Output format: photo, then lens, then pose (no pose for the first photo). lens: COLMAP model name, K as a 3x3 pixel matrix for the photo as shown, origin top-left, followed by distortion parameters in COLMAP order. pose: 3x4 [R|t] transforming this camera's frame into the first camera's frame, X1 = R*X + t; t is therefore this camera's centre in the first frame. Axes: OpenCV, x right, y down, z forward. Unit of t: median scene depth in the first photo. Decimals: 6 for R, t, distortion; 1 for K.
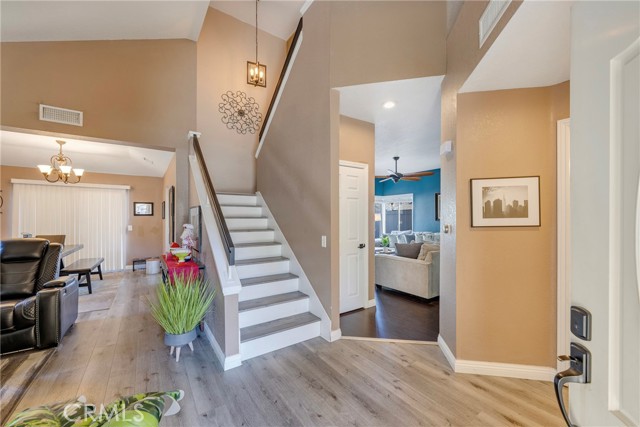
lens RADIAL K [[257.2, 0, 321.1], [0, 257.2, 217.4], [0, 0, 1]] dist [0.000116, -0.000266]
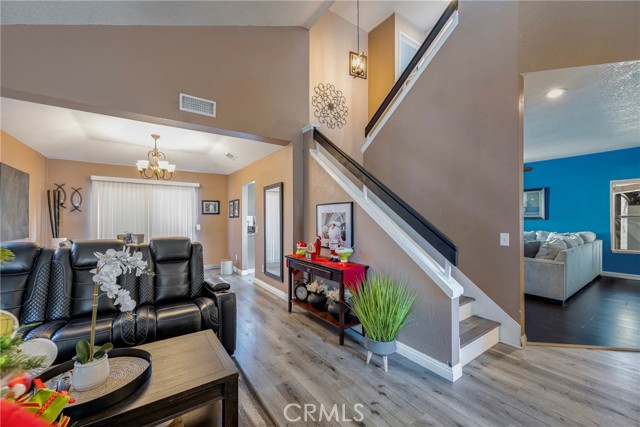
lens RADIAL K [[257.2, 0, 317.2], [0, 257.2, 217.6], [0, 0, 1]] dist [0.000116, -0.000266]
pose [[0.999995, -0.001782, 0.002419, -0.407029], [0.001779, 0.999998, 0.001012, 0.007155], [-0.002420, -0.001008, 0.999997, 0.045856]]
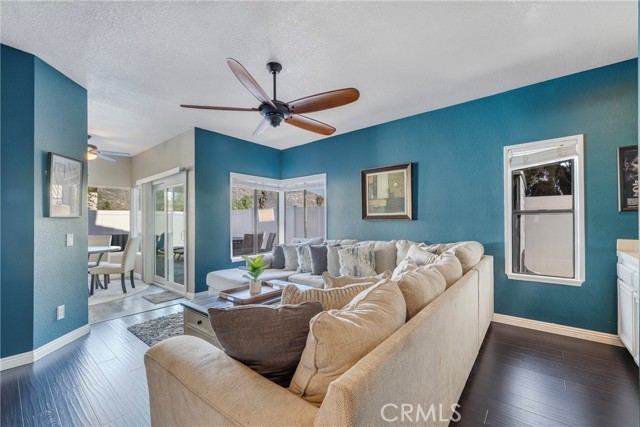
lens RADIAL K [[257.2, 0, 323.7], [0, 257.2, 219.5], [0, 0, 1]] dist [0.000116, -0.000266]
pose [[0.961497, -0.005590, 0.274760, 0.308592], [0.006087, 0.999981, -0.000957, 0.019606], [-0.274750, 0.002592, 0.961512, 0.708370]]
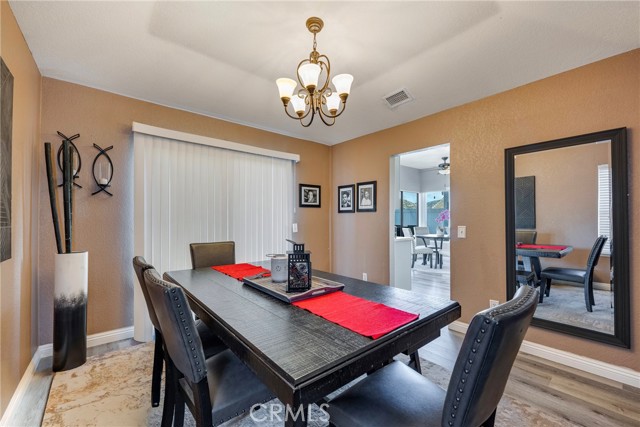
lens RADIAL K [[257.2, 0, 308.9], [0, 257.2, 217.6], [0, 0, 1]] dist [0.000116, -0.000266]
pose [[0.995938, 0.001480, 0.090033, -1.037614], [-0.001624, 0.999998, 0.001531, 0.023003], [-0.090030, -0.001671, 0.995938, 0.568632]]
